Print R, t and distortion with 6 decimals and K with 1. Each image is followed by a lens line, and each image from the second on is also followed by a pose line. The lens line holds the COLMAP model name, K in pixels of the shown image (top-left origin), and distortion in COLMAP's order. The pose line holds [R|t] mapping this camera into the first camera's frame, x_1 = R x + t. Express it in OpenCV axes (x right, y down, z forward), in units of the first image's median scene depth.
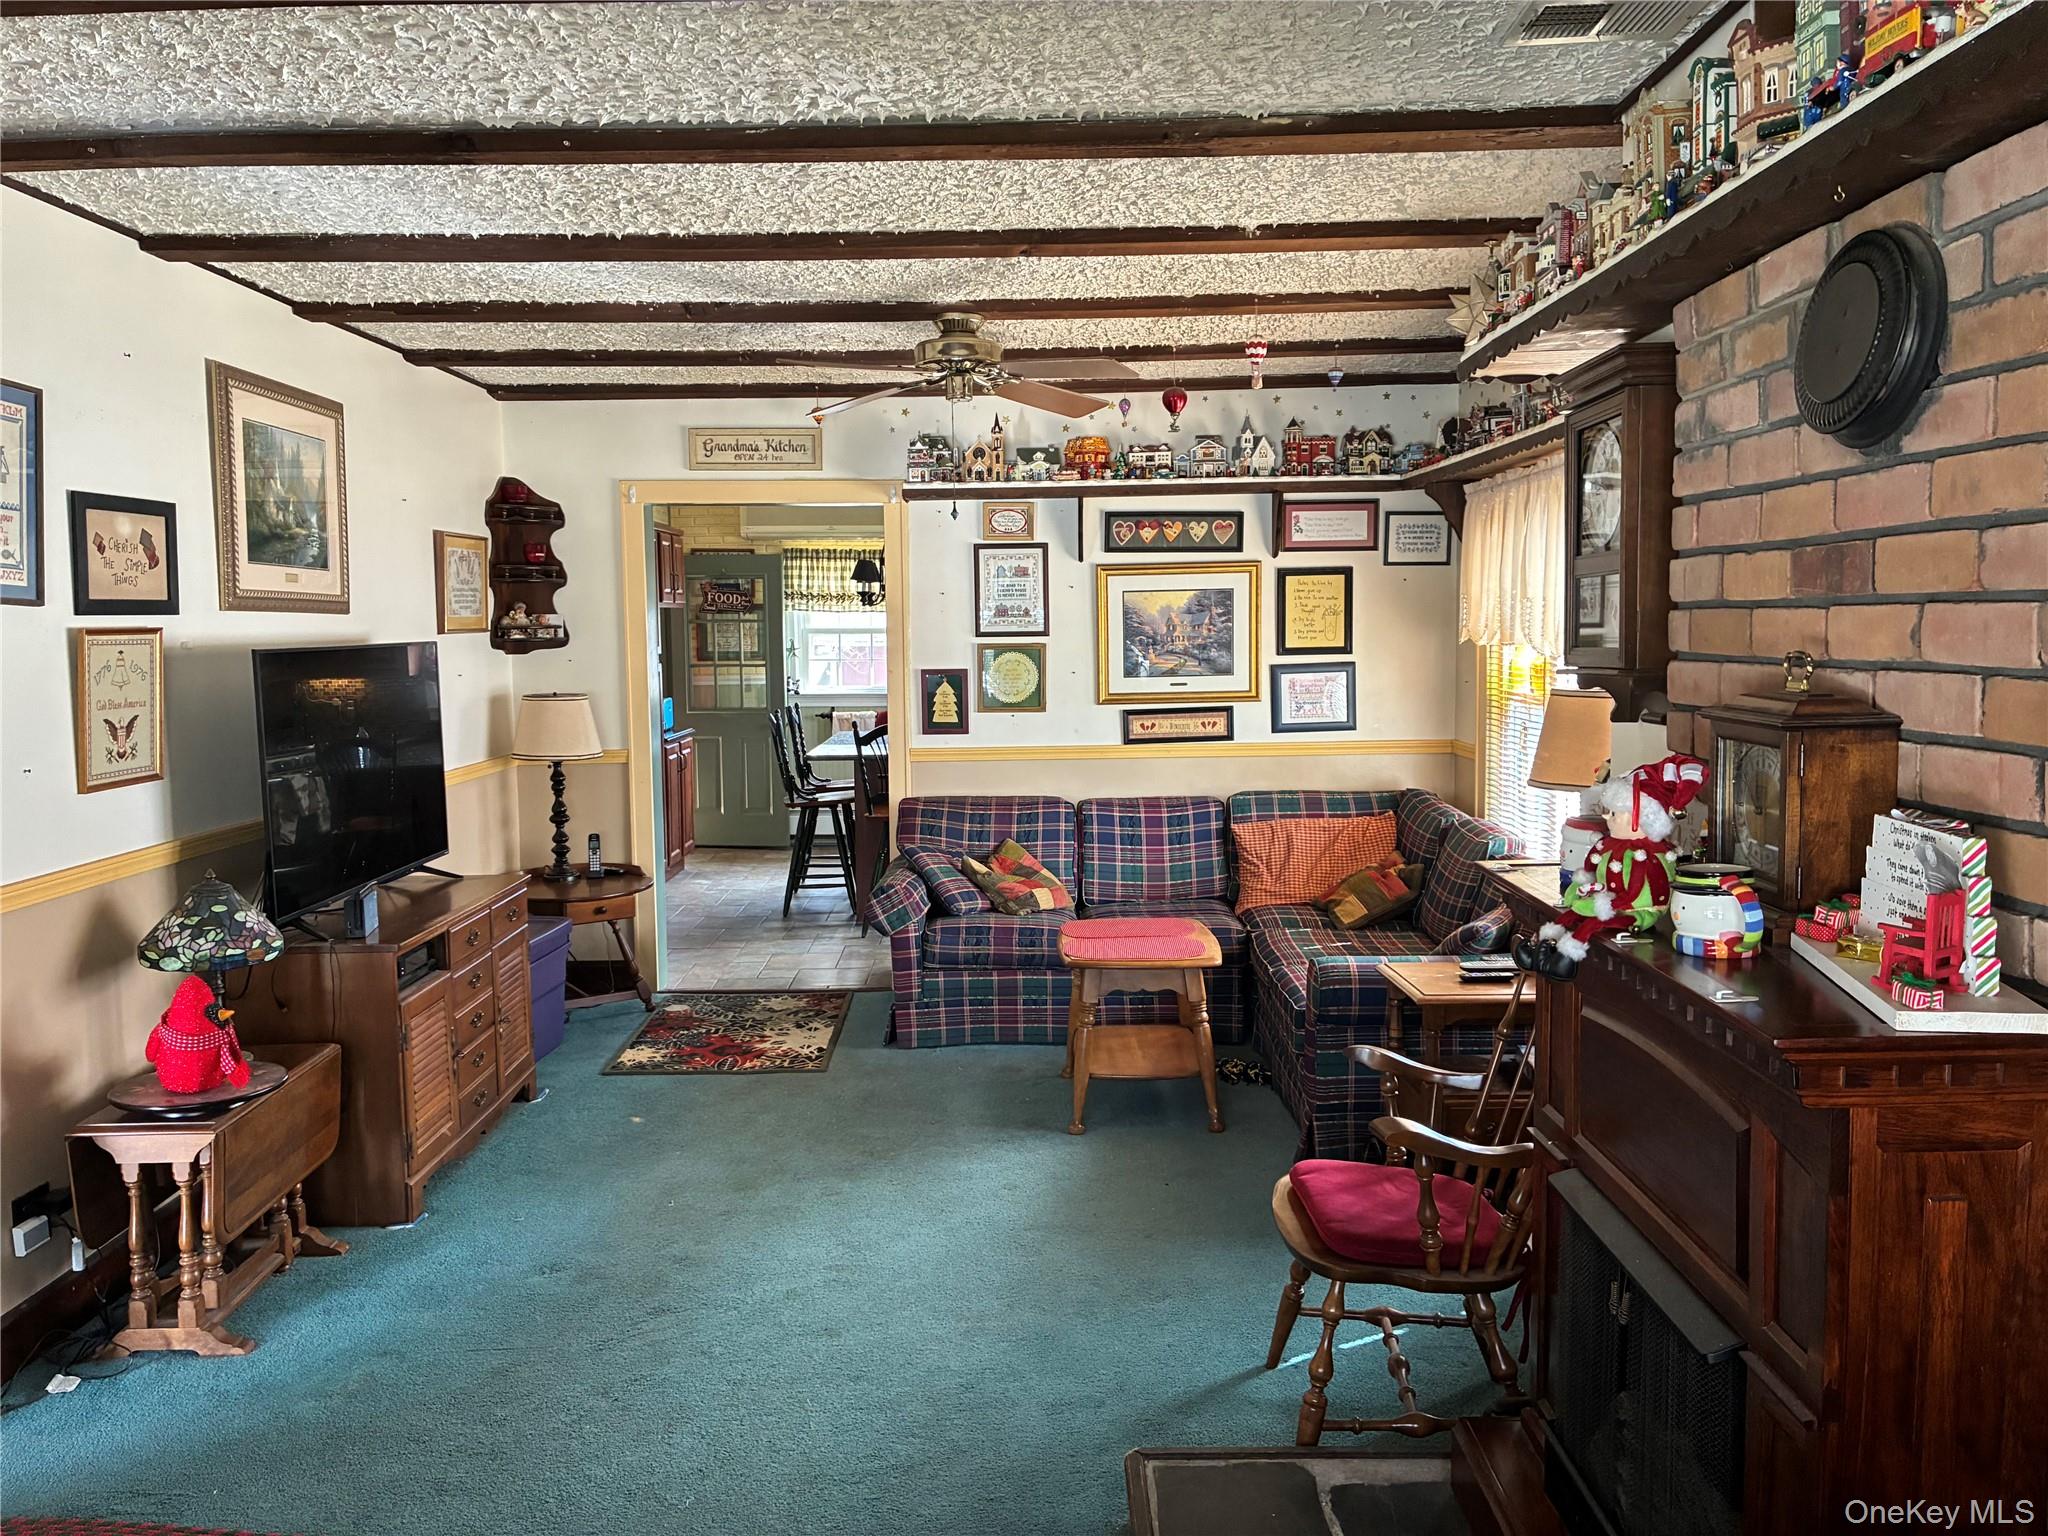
lens RADIAL K [[1568.9, 0, 1031.4], [0, 1568.9, 760.2], [0, 0, 1]] dist [0.022023, -0.032742]
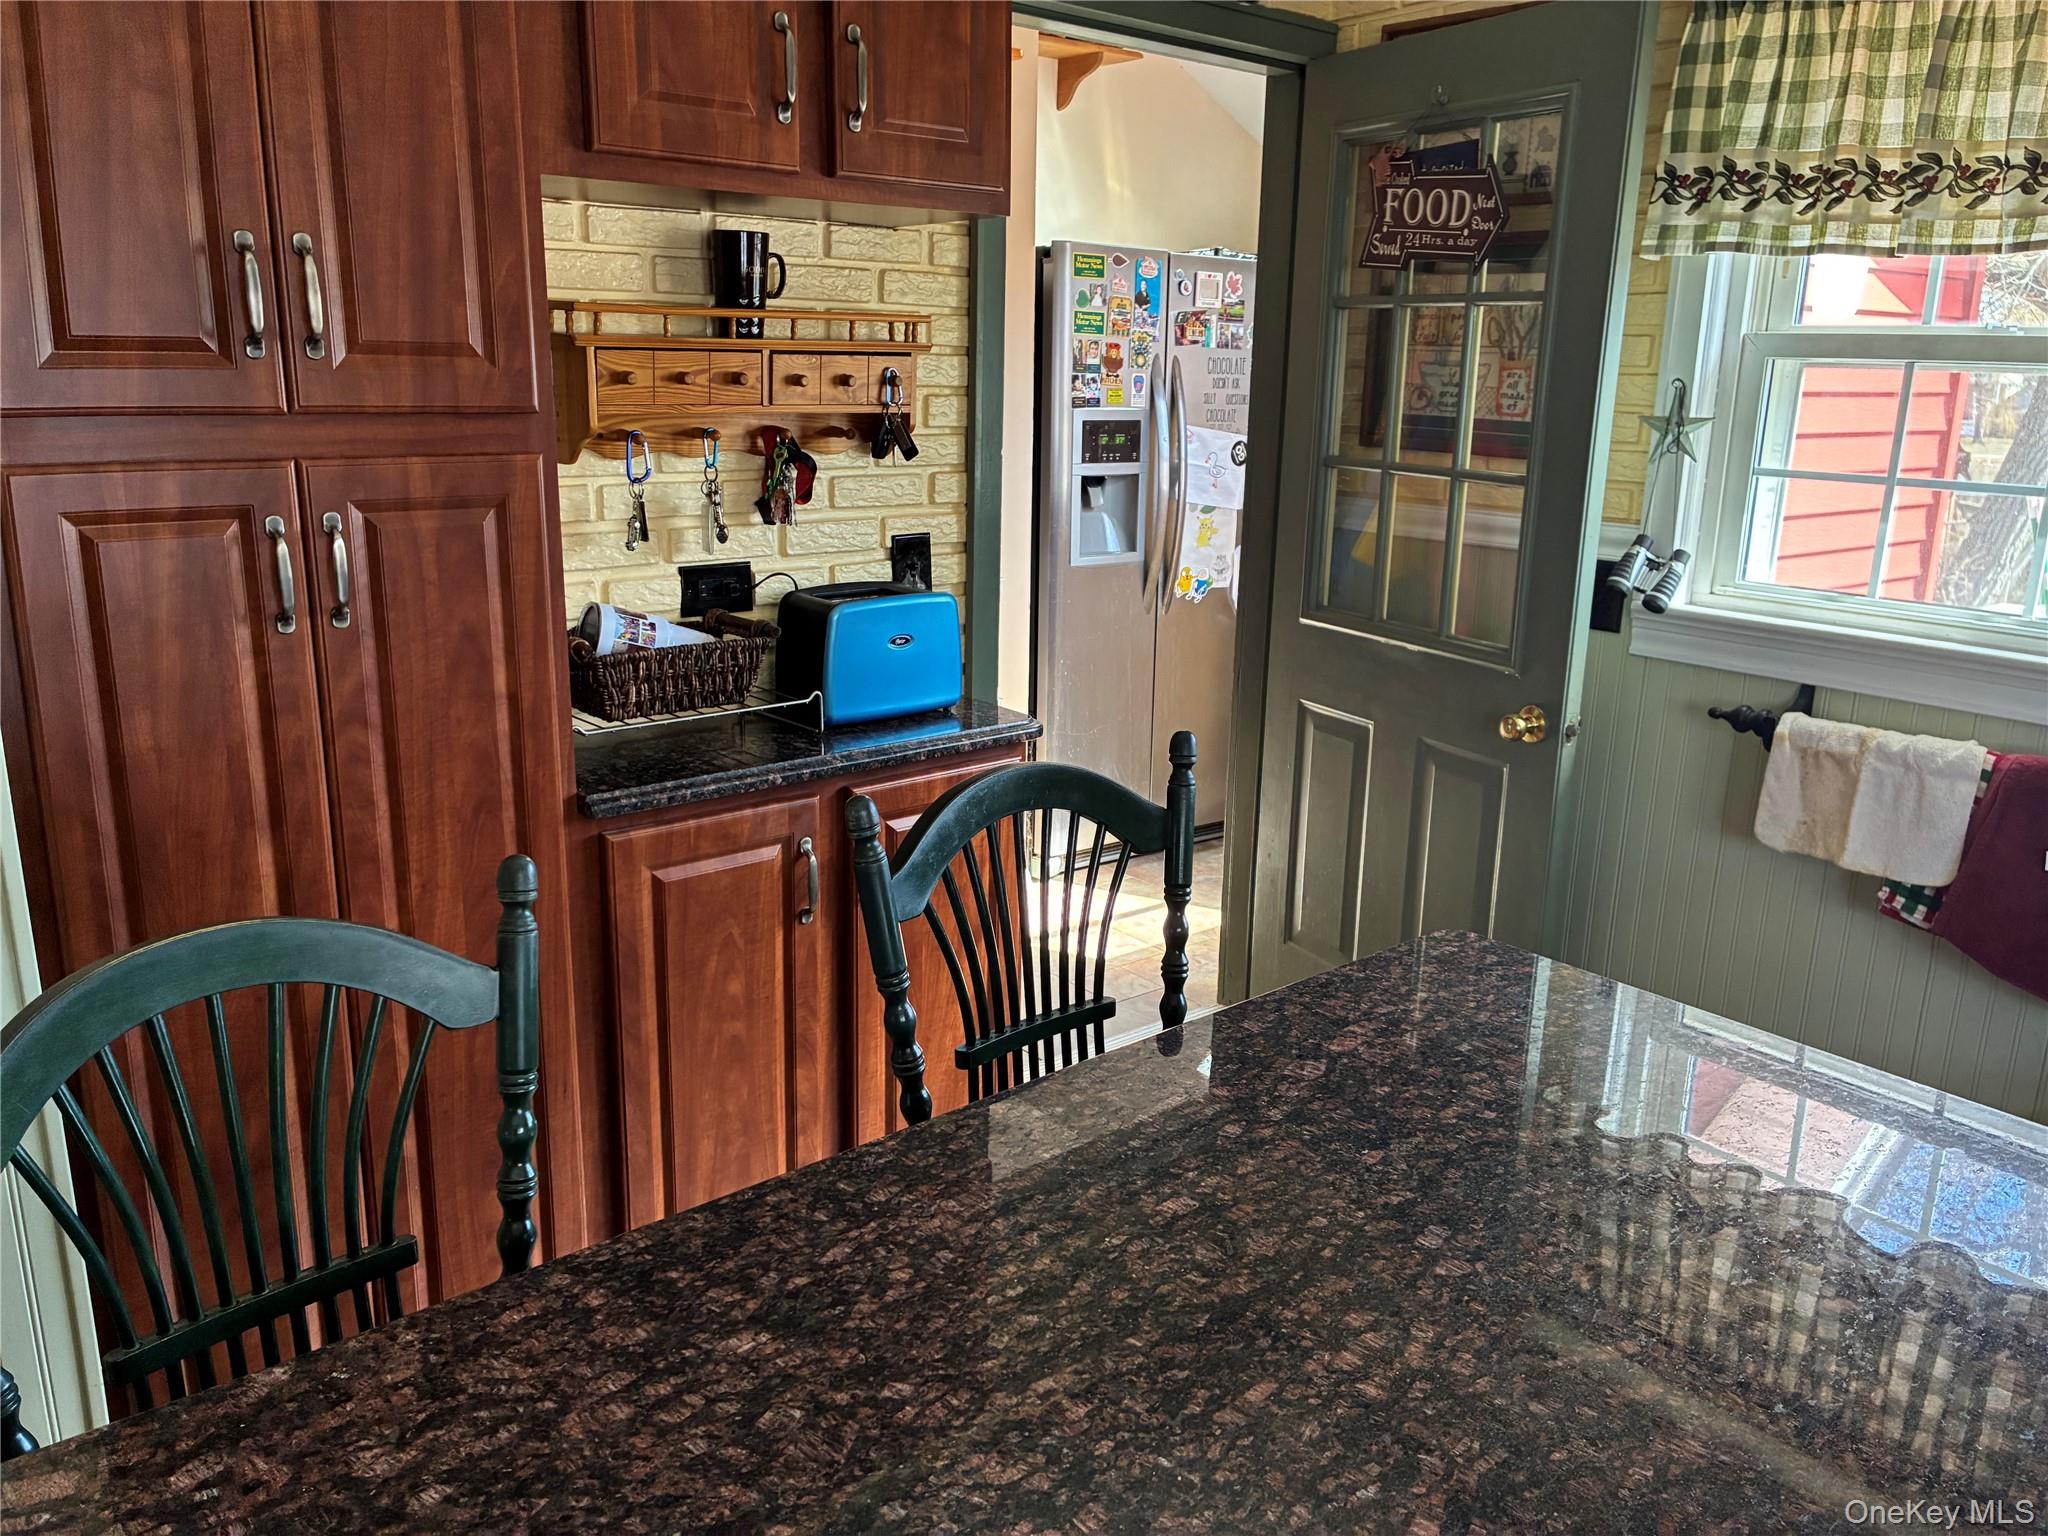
lens RADIAL K [[1568.9, 0, 1021.1], [0, 1568.9, 766.1], [0, 0, 1]] dist [0.022023, -0.032742]
pose [[0.614160, 0.218564, -0.758312, -0.019990], [-0.096032, 0.974441, 0.203081, -0.059099], [0.783317, -0.051902, 0.619452, 0.775199]]
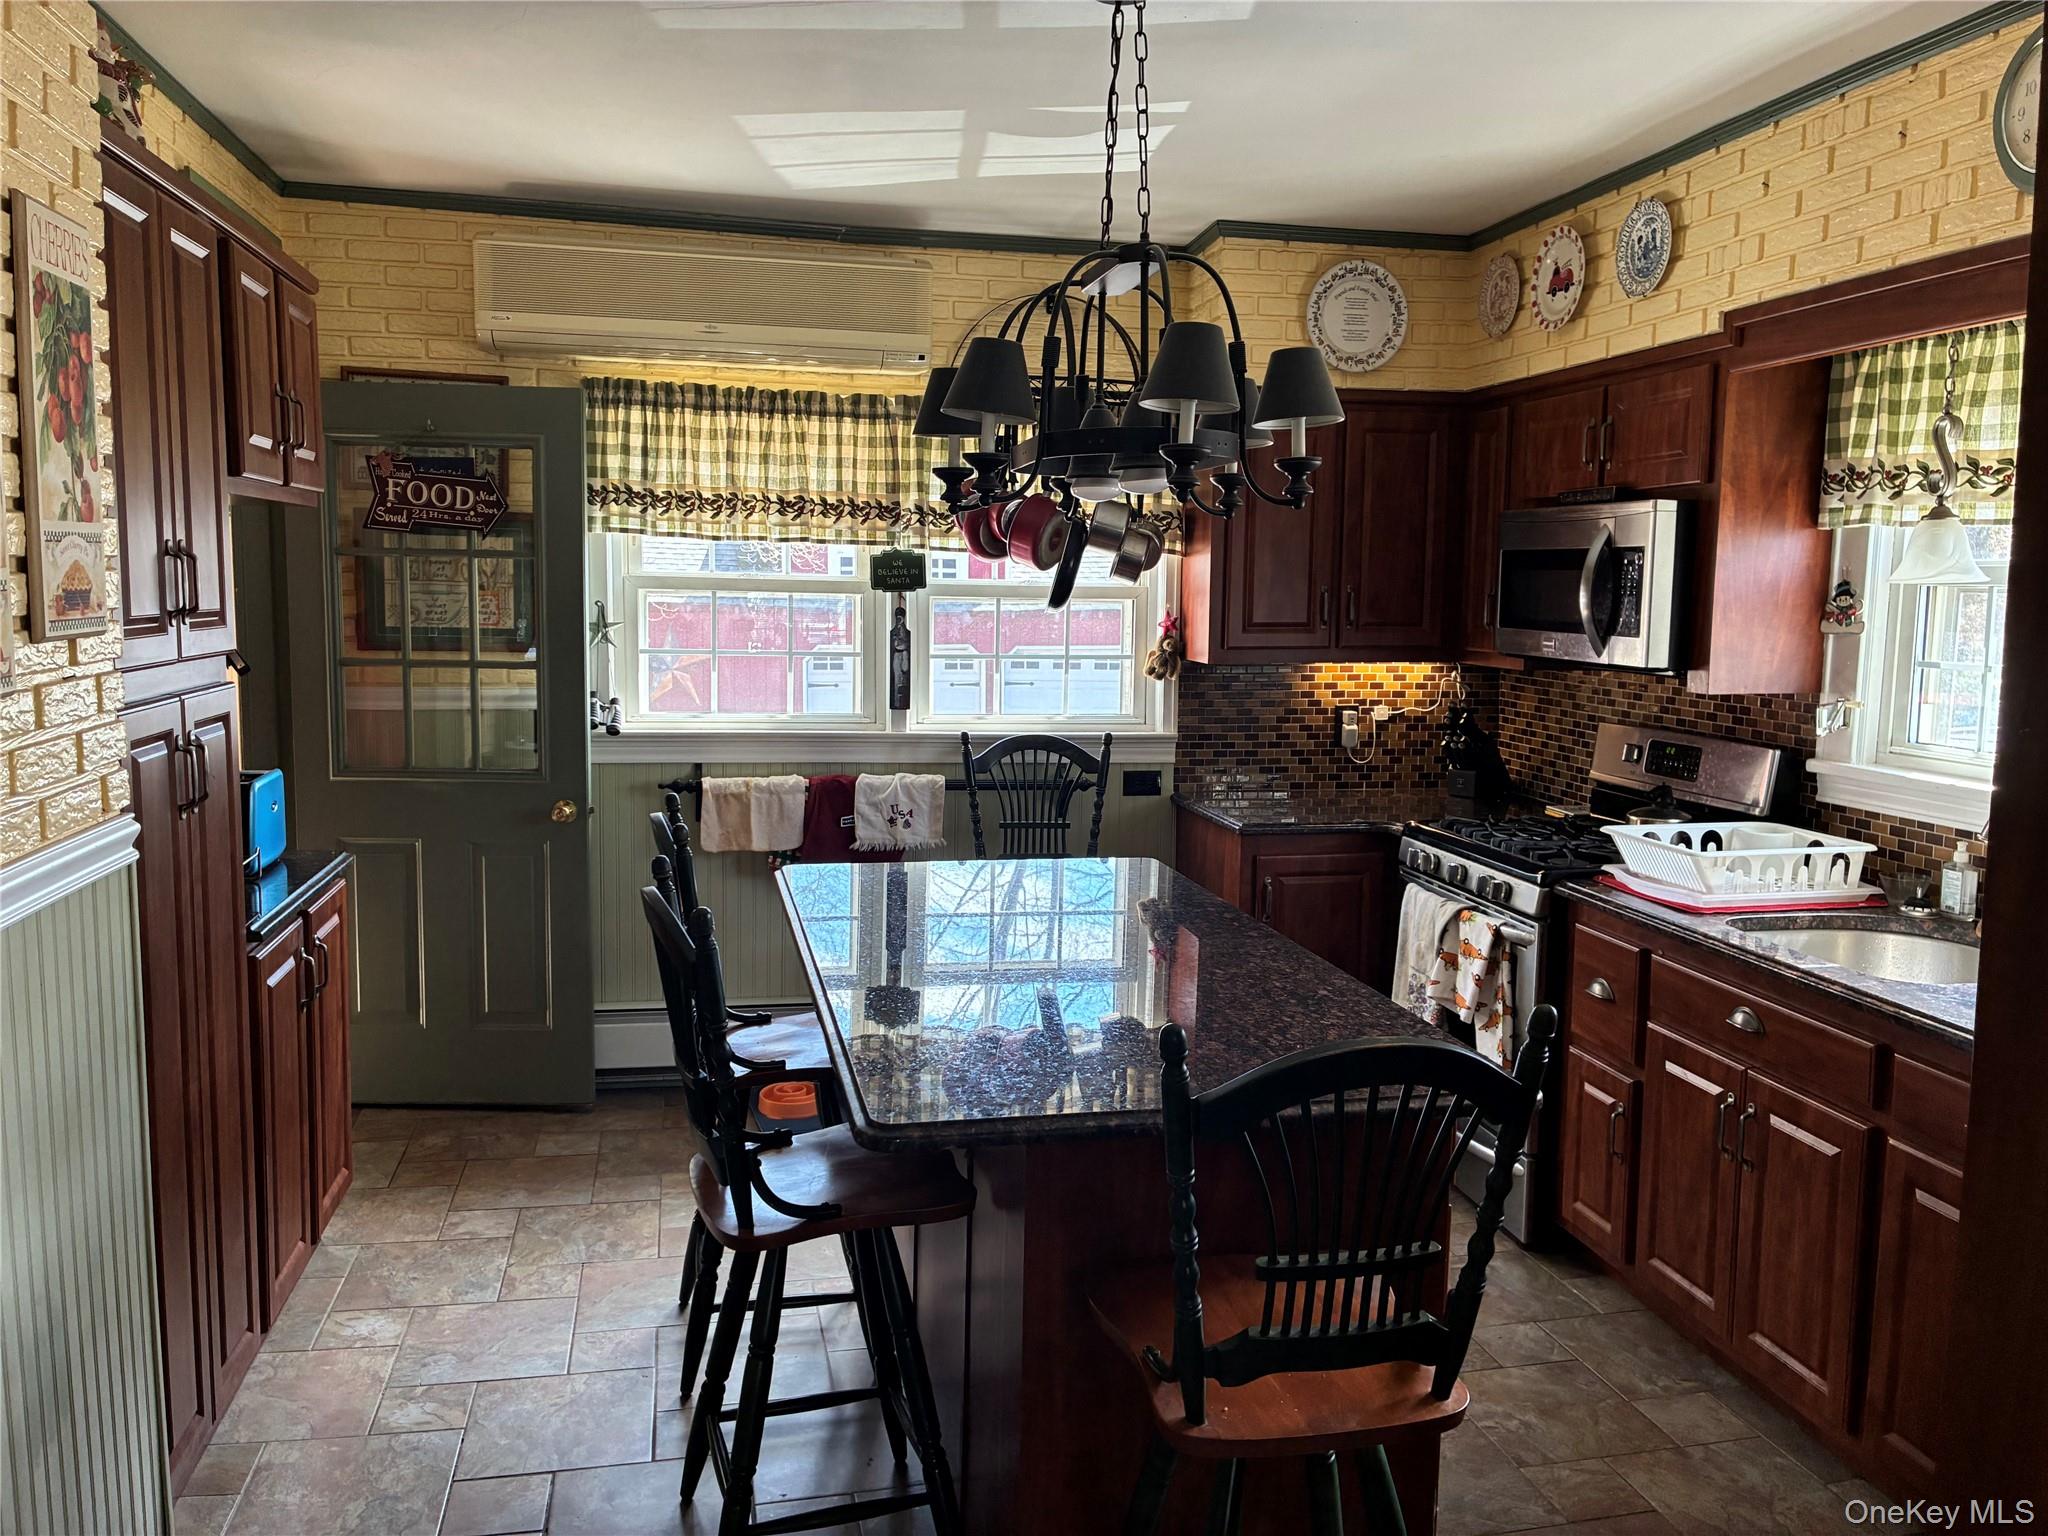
lens RADIAL K [[1568.9, 0, 1015.1], [0, 1568.9, 760.3], [0, 0, 1]] dist [0.022023, -0.032742]
pose [[0.981138, 0.003896, 0.193269, -0.126167], [-0.008908, 0.999646, 0.025070, -0.046847], [-0.193103, -0.026319, 0.980825, 0.575308]]
